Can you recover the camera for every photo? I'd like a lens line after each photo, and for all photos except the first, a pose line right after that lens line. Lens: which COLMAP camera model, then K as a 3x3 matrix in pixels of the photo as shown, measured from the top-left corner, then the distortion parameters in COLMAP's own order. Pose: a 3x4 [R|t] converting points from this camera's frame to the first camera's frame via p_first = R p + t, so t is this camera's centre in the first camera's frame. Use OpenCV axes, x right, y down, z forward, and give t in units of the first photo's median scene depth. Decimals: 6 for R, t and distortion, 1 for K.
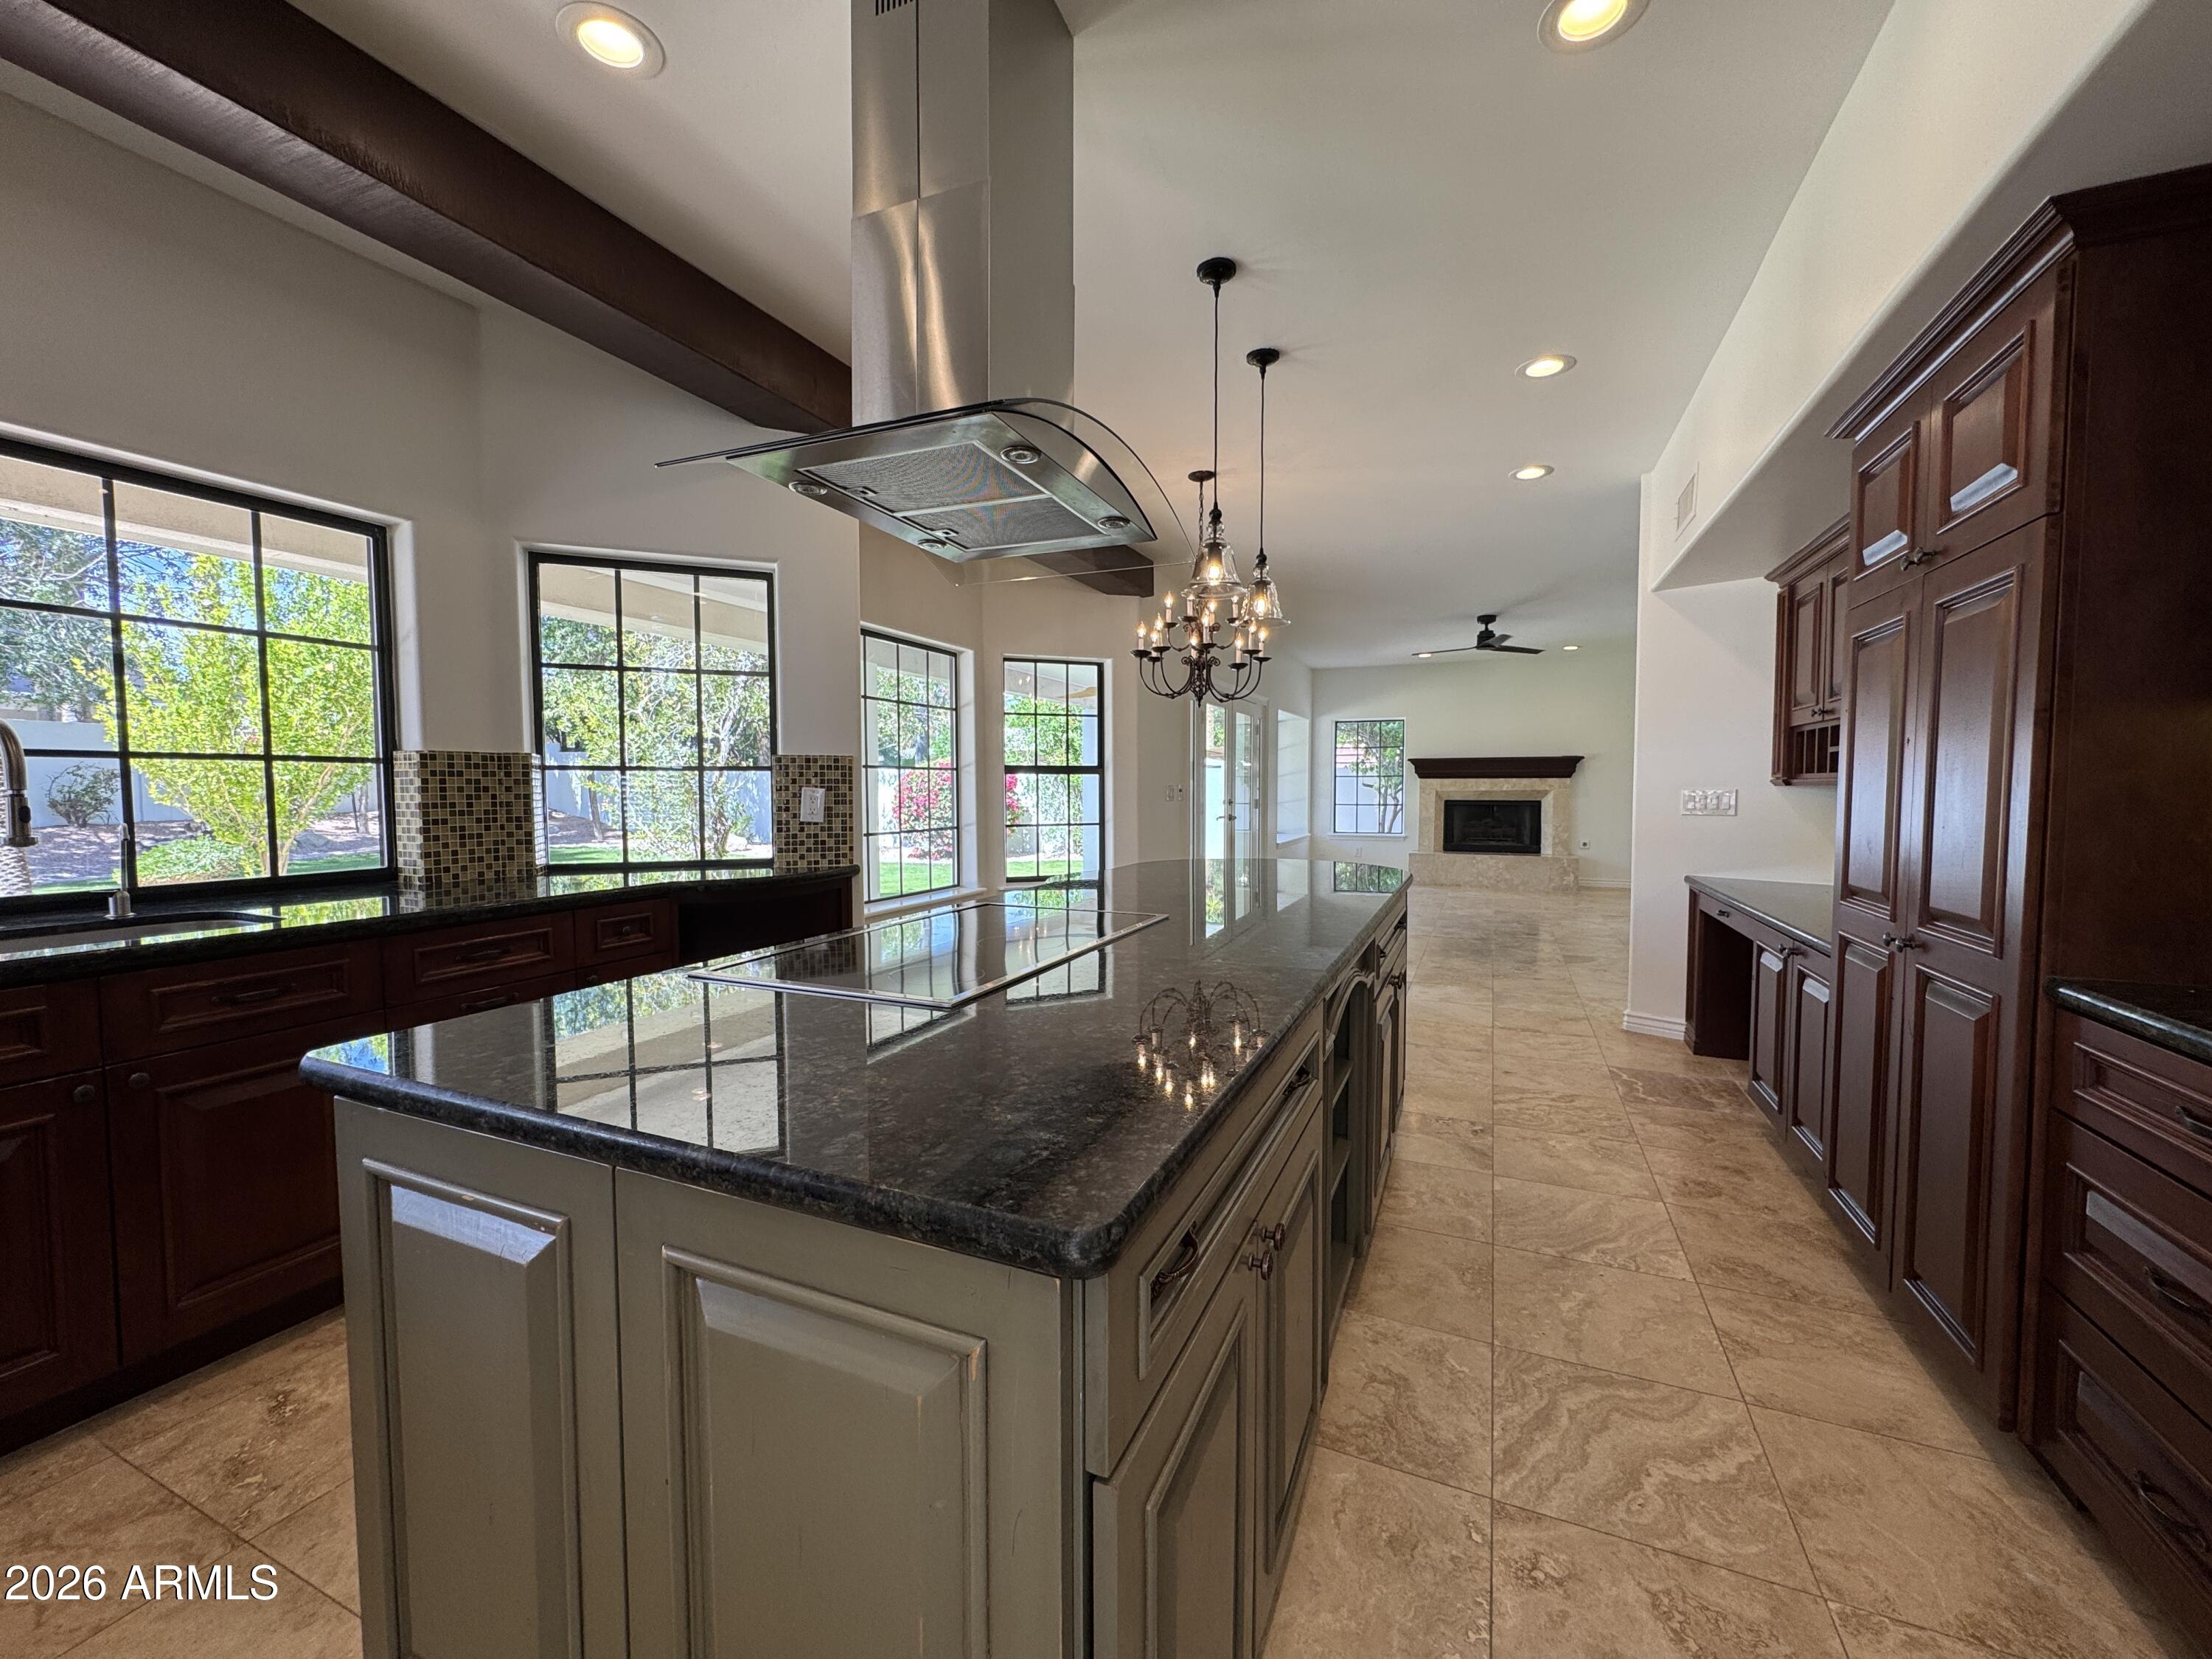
lens RADIAL K [[879.4, 0, 1101.6], [0, 879.4, 830.9], [0, 0, 1]] dist [-0.001230, 0.000012]
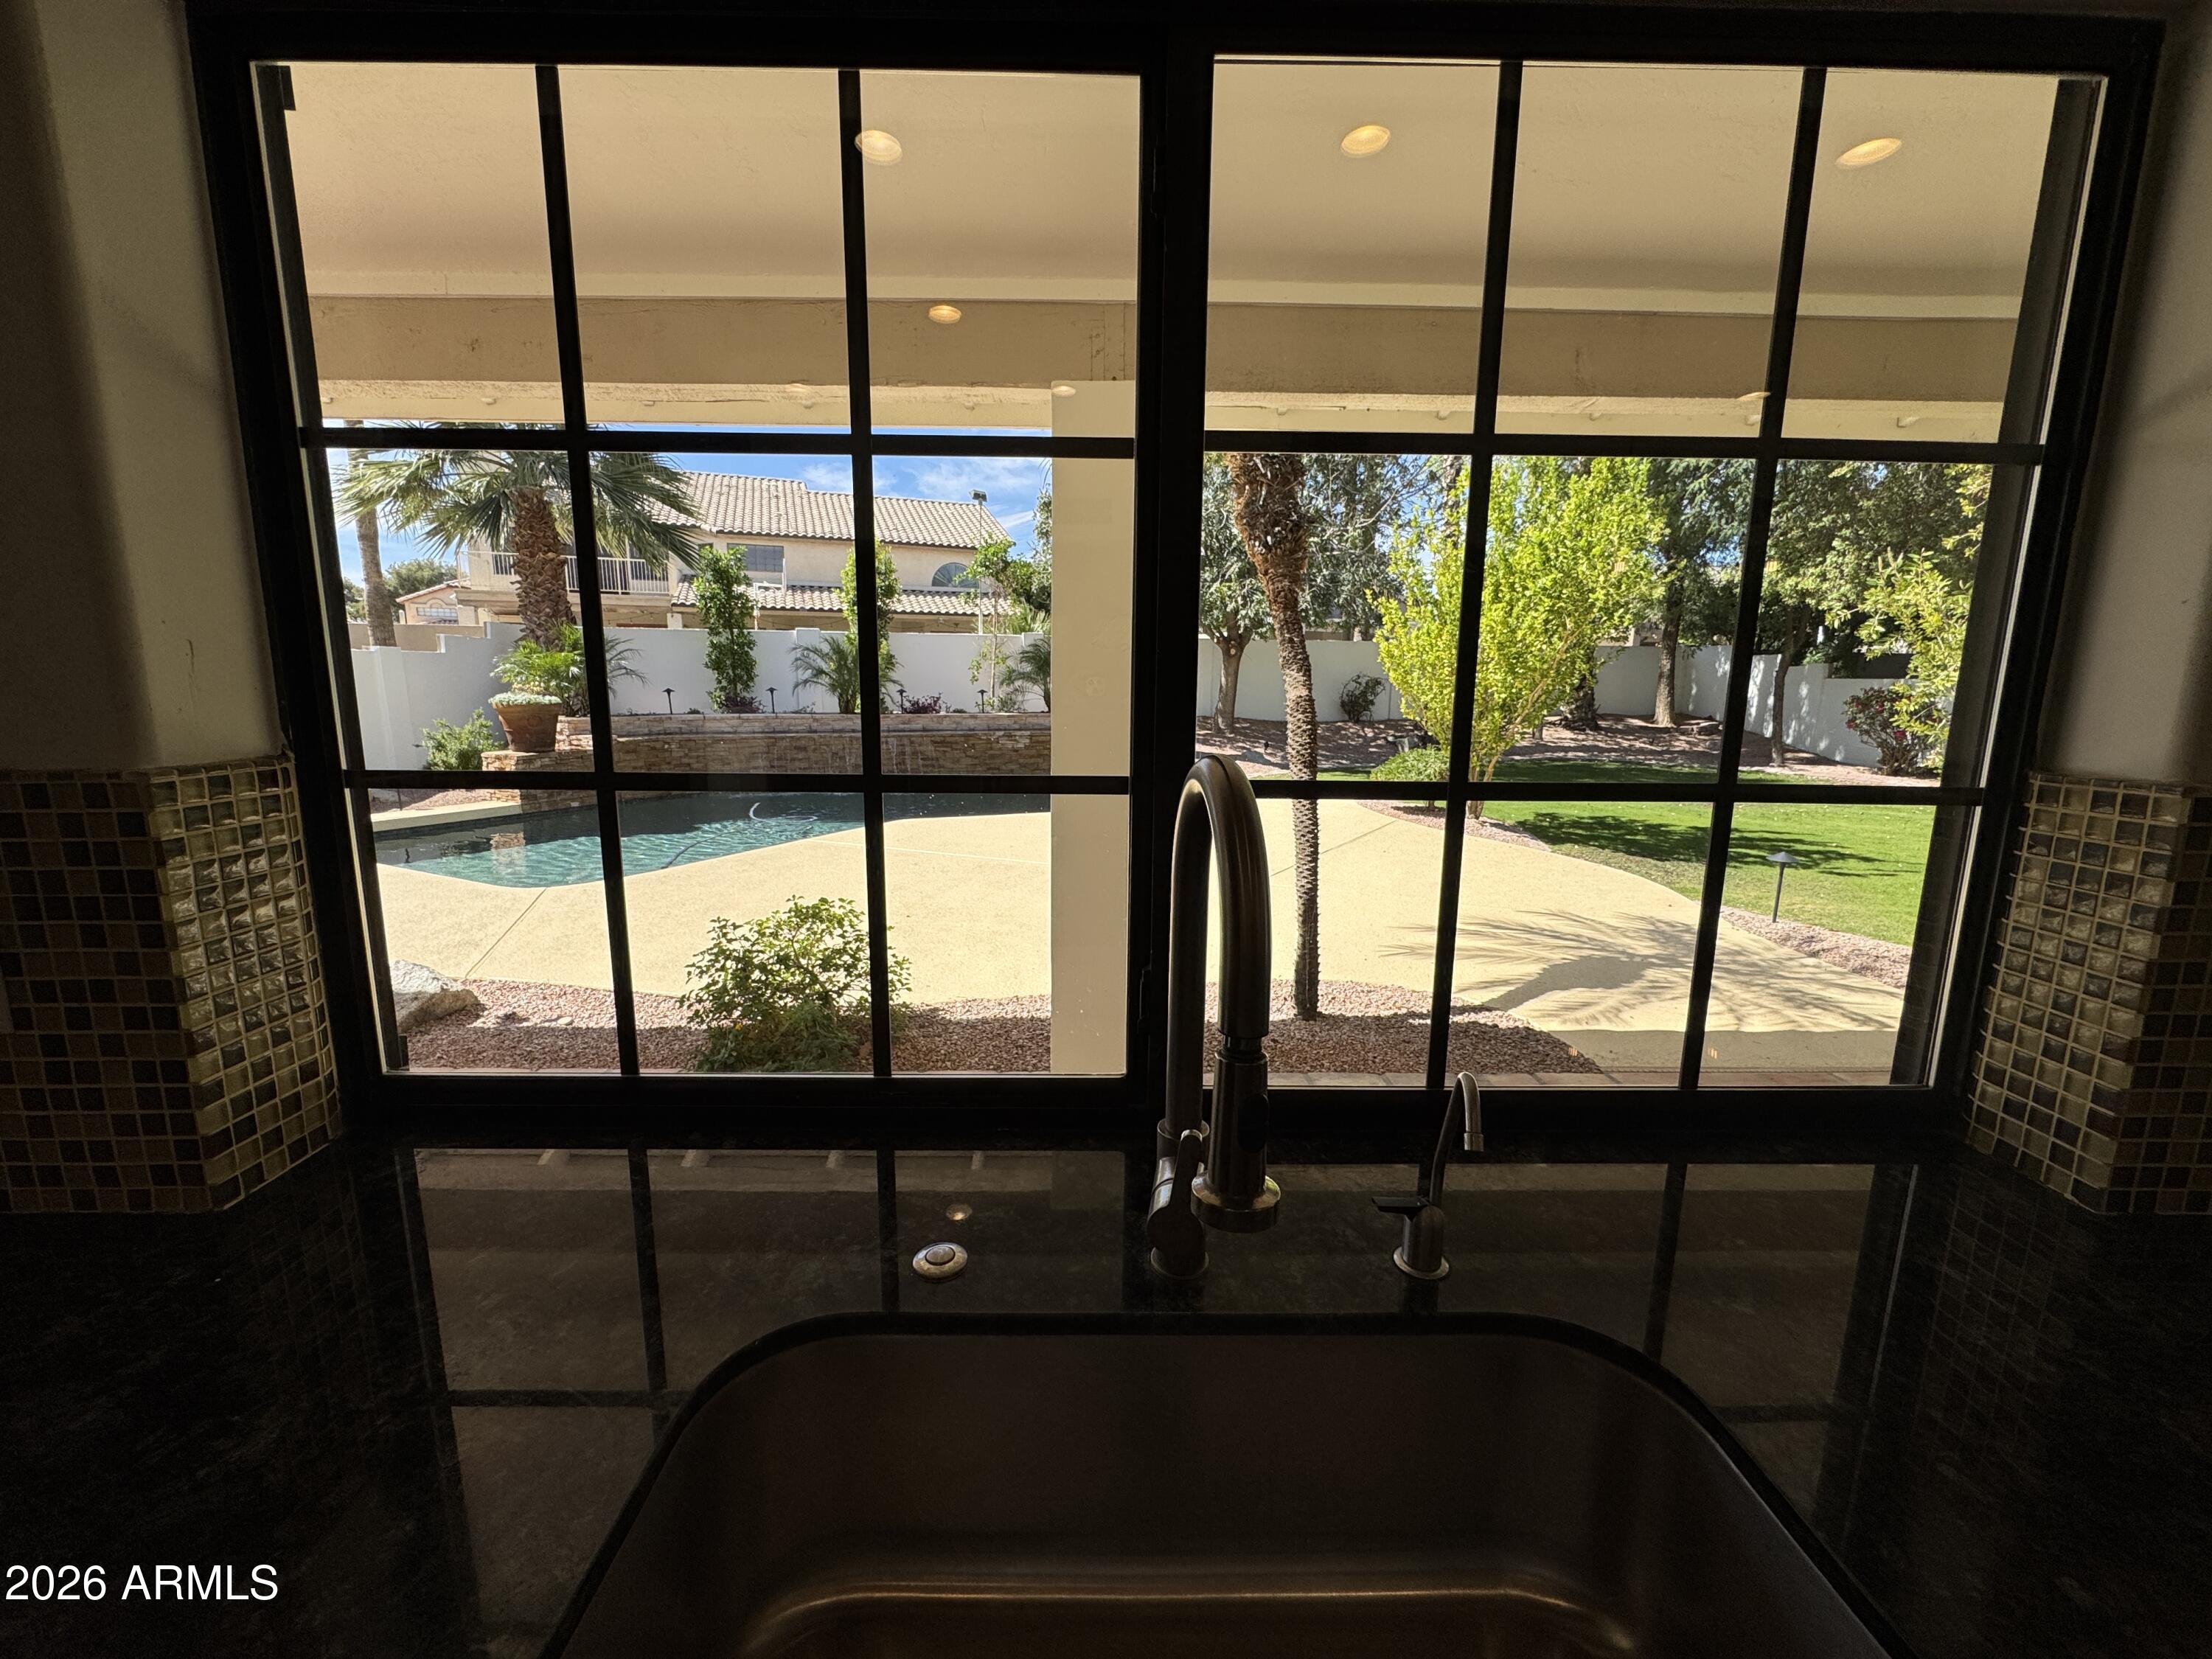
lens RADIAL K [[879.4, 0, 1101.6], [0, 879.4, 830.9], [0, 0, 1]] dist [-0.001230, 0.000012]
pose [[0.418452, 0.159028, -0.894208, -0.550970], [-0.056933, 0.987208, 0.148925, -0.083269], [0.906453, -0.011408, 0.422153, 0.455413]]
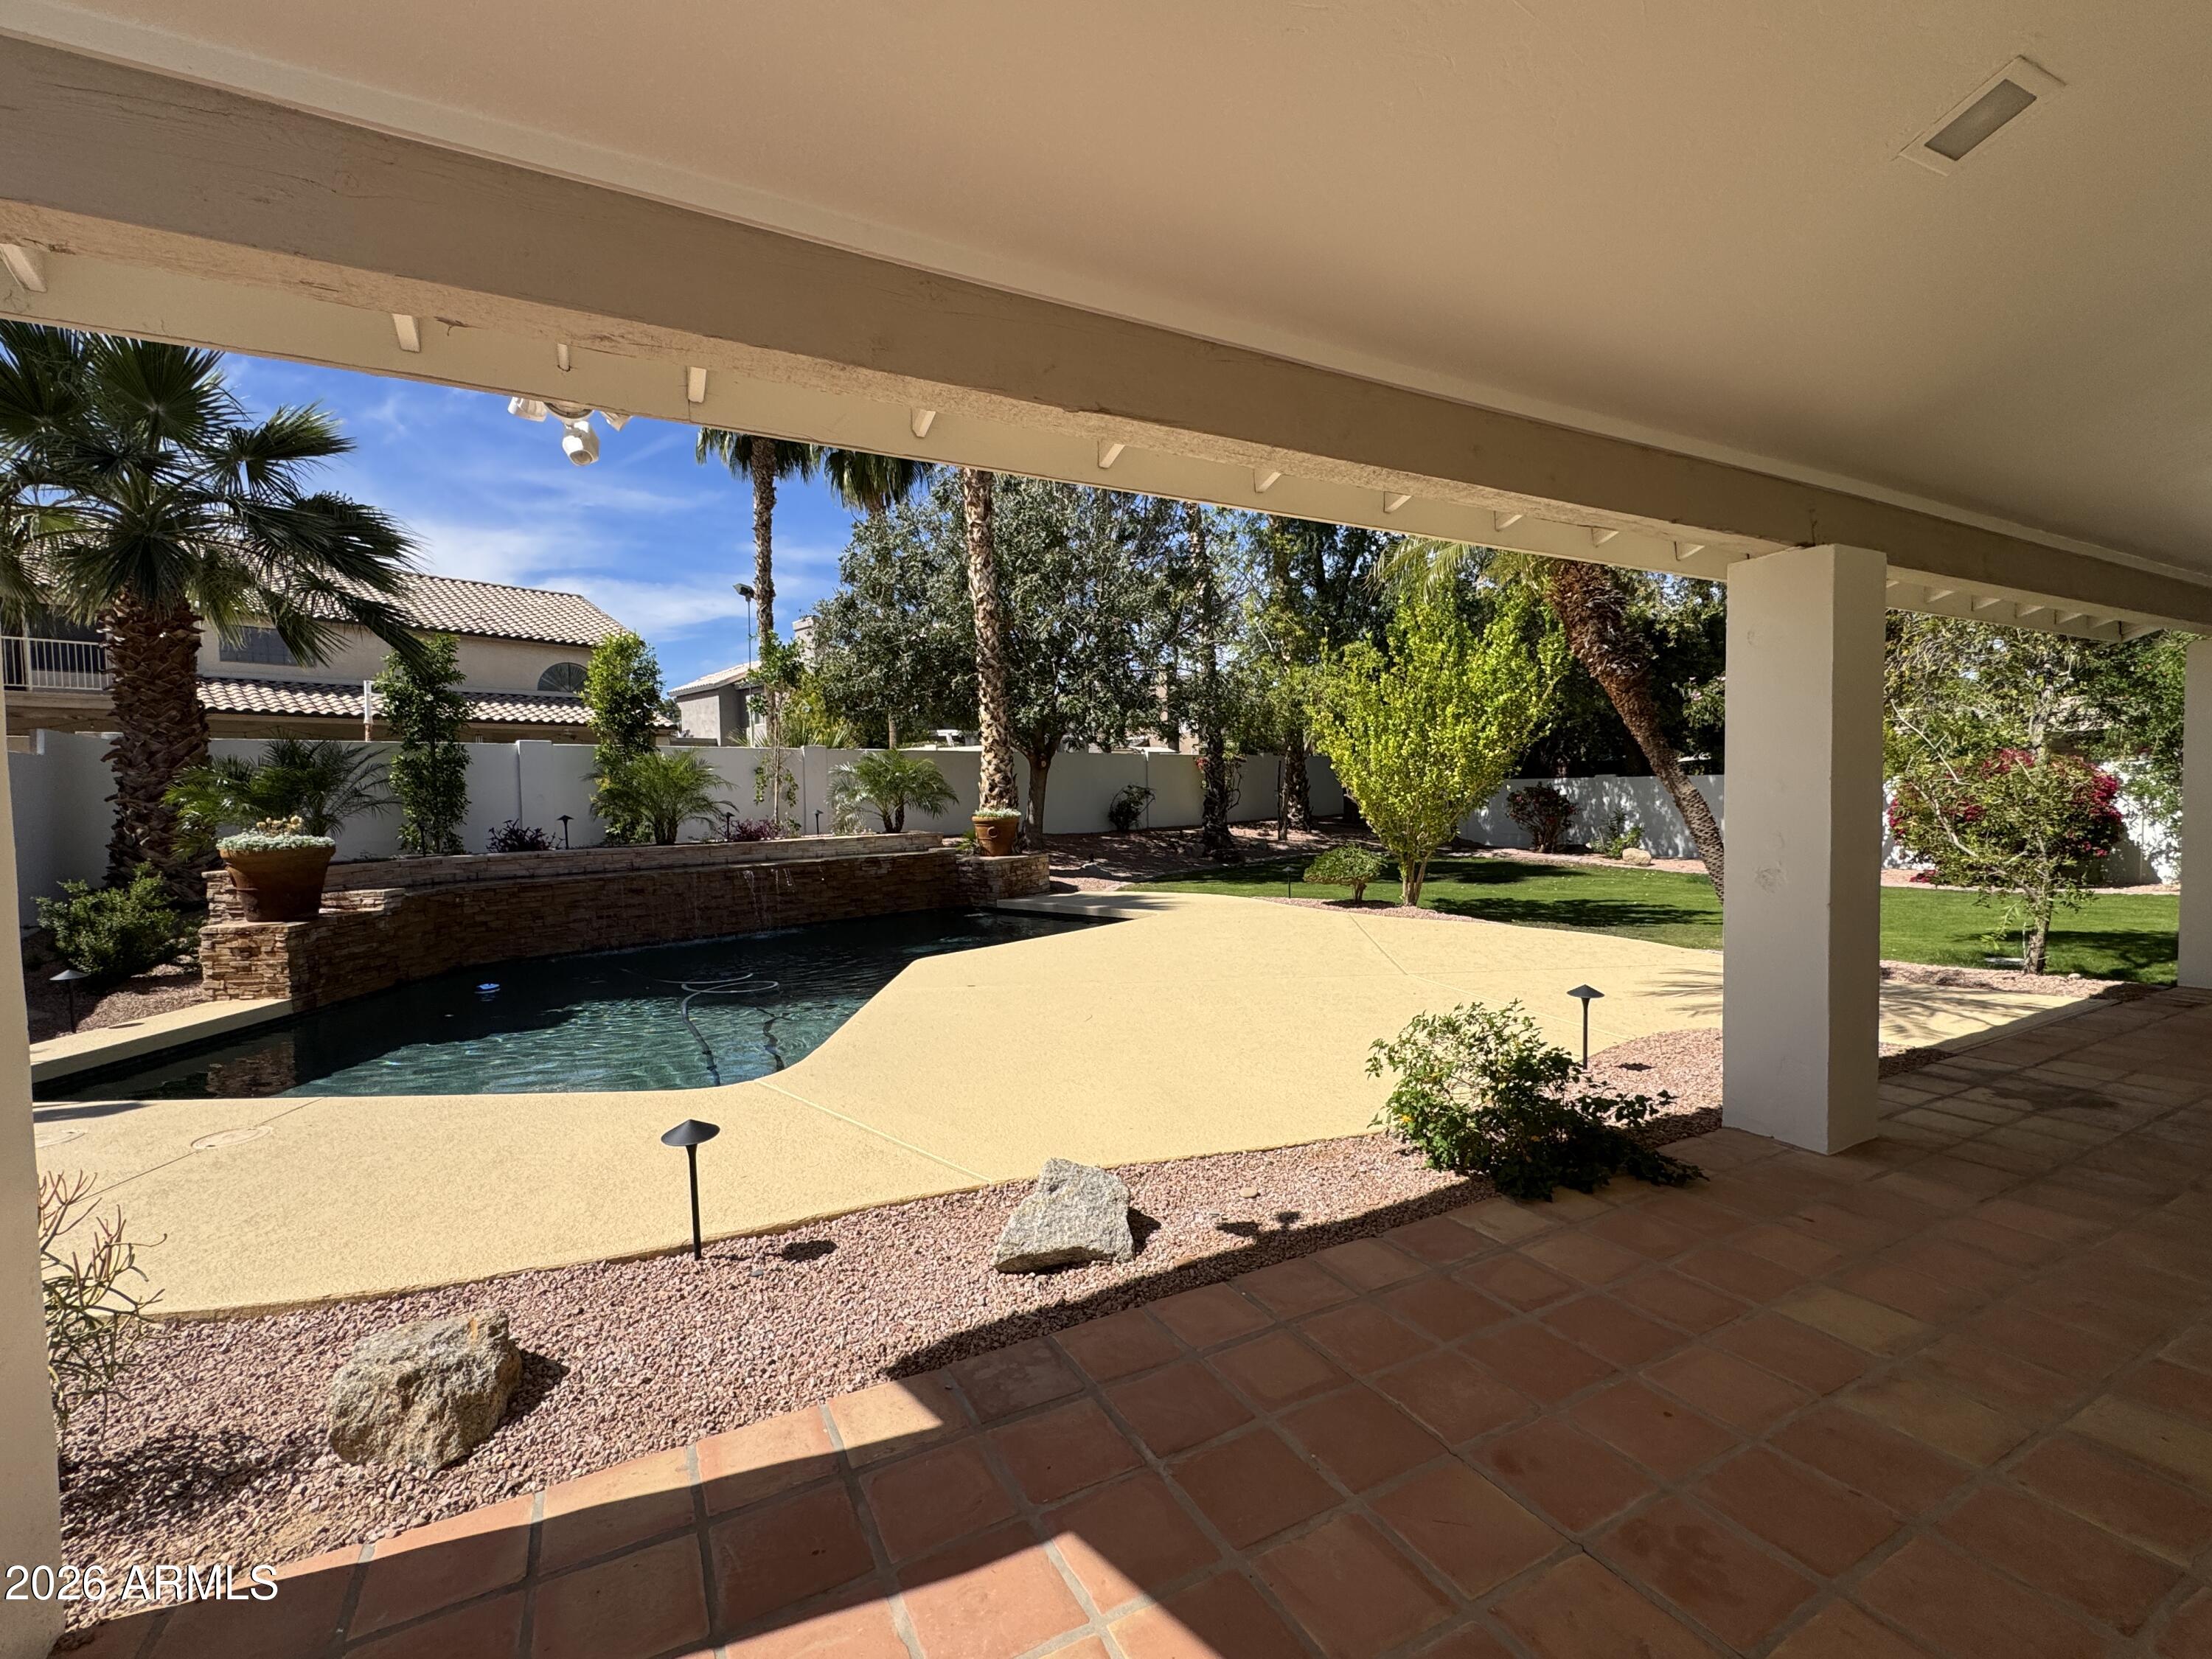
lens RADIAL K [[944.8, 0, 1102.7], [0, 944.8, 834.1], [0, 0, 1]] dist [0.001336, 0.000256]
pose [[0.788236, 0.012916, -0.615238, -1.372389], [-0.015359, 0.999881, 0.001313, -0.014540], [0.615181, 0.008415, 0.788341, -0.675737]]
